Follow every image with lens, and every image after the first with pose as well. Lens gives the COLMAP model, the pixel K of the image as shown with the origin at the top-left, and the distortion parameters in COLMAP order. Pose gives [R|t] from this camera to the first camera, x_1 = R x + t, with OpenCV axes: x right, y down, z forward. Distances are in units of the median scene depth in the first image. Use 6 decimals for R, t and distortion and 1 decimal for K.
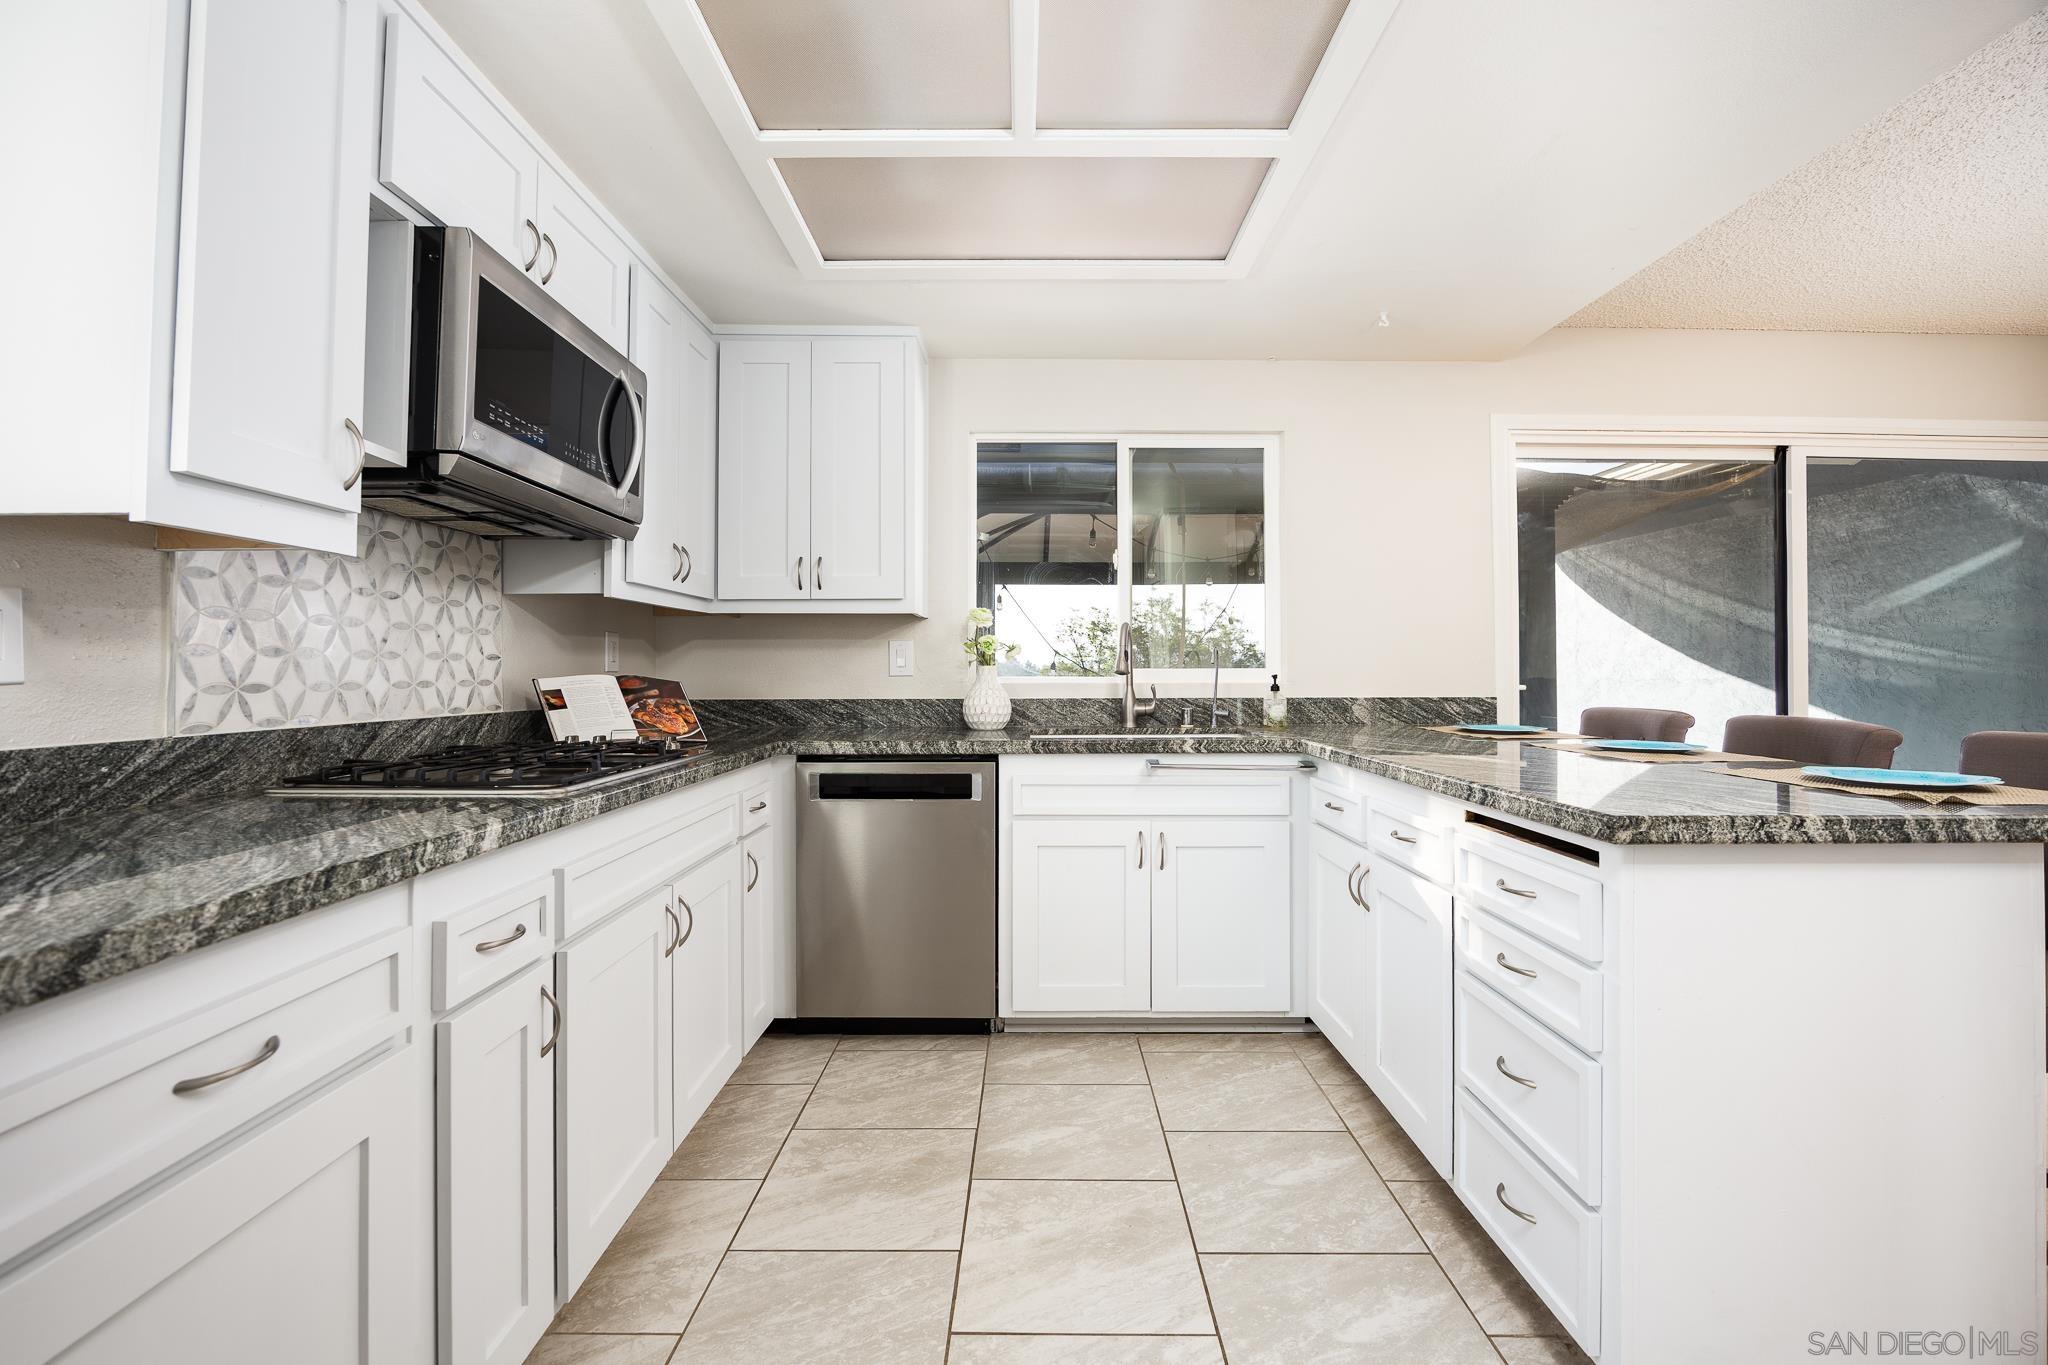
lens RADIAL K [[886.5, 0, 1030.8], [0, 886.5, 651.8], [0, 0, 1]] dist [-0.012253, -0.000105]
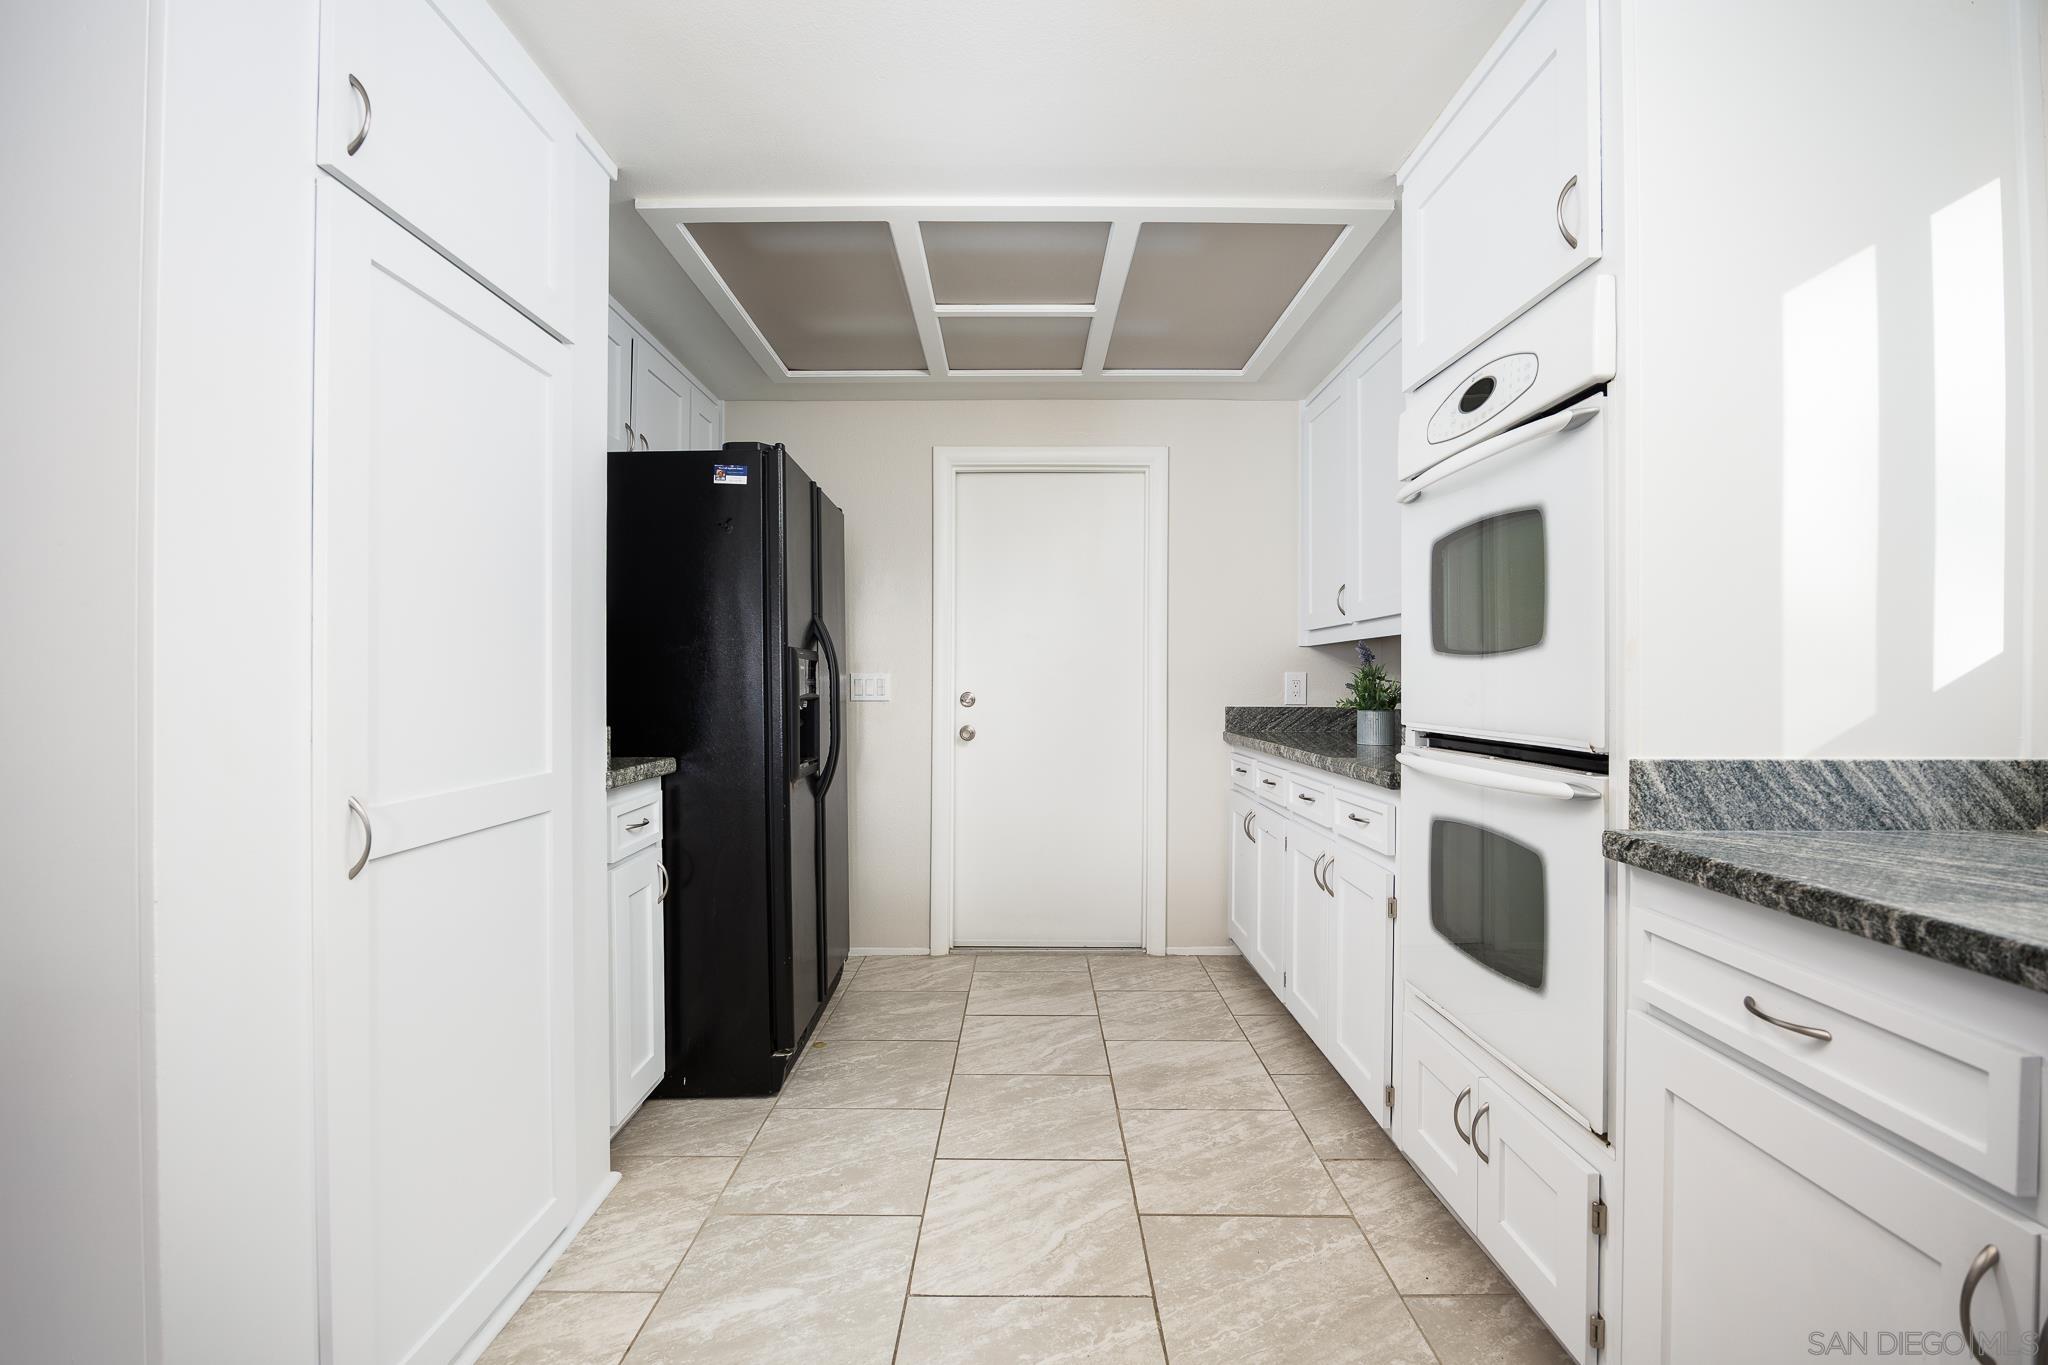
lens RADIAL K [[886.5, 0, 1019.1], [0, 886.5, 685.5], [0, 0, 1]] dist [-0.012253, -0.000105]
pose [[-0.999988, -0.001046, -0.004829, 0.020950], [-0.001004, 0.999962, -0.008645, 0.006868], [0.004837, -0.008640, -0.999951, 0.622360]]
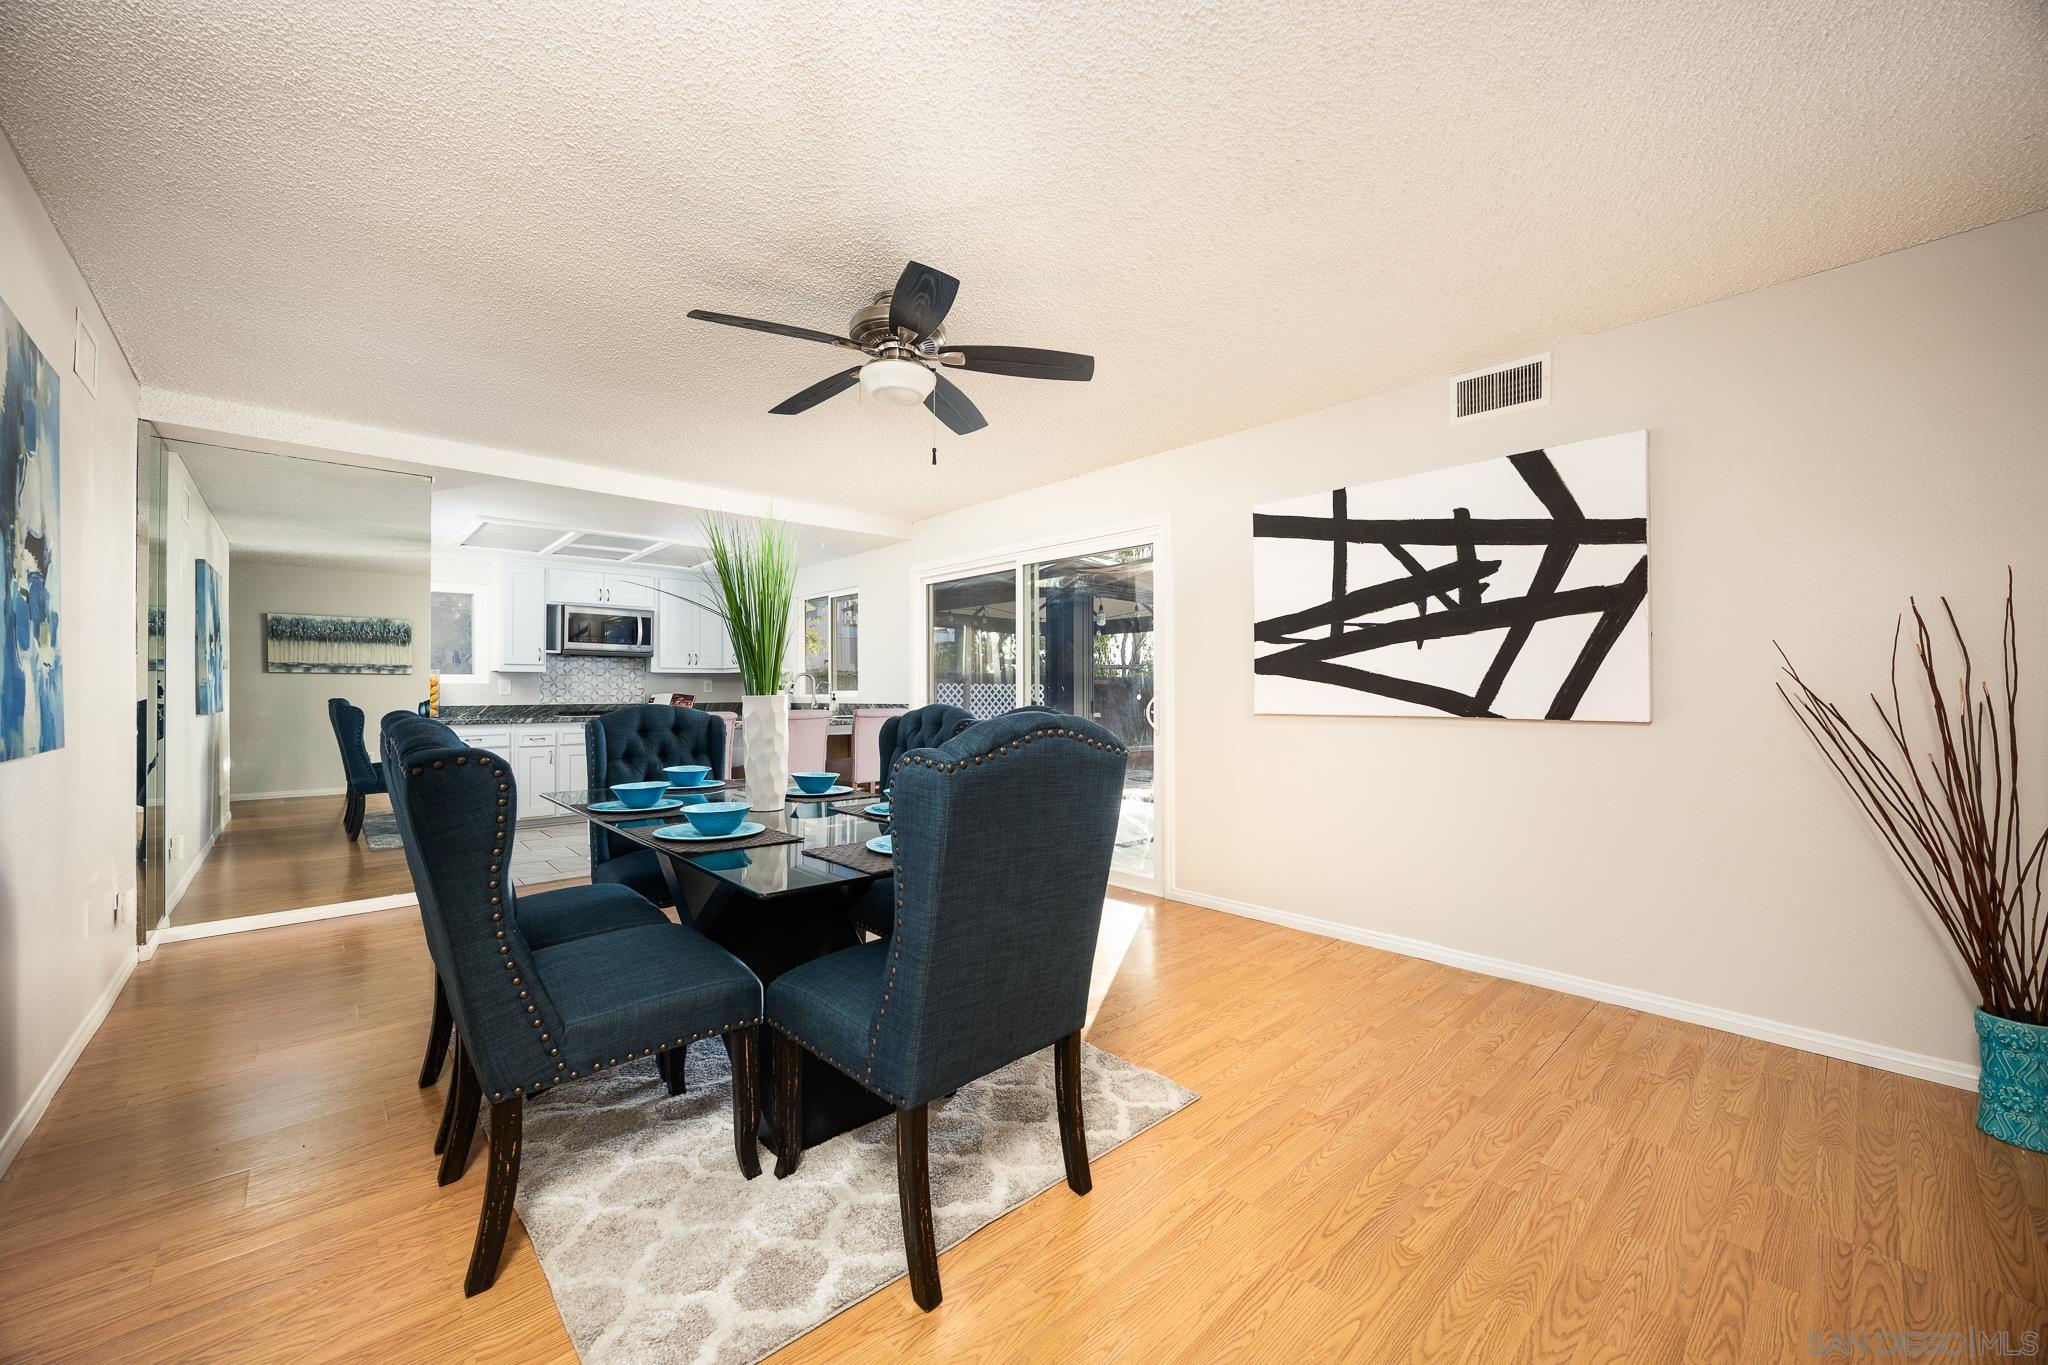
lens RADIAL K [[777.8, 0, 1023.9], [0, 777.8, 680.7], [0, 0, 1]] dist [0.001009, 0.000248]
pose [[0.675954, -0.018444, -0.736713, 3.168712], [0.023936, 0.999709, -0.003066, 0.021662], [0.736555, -0.015562, 0.676199, -0.056923]]
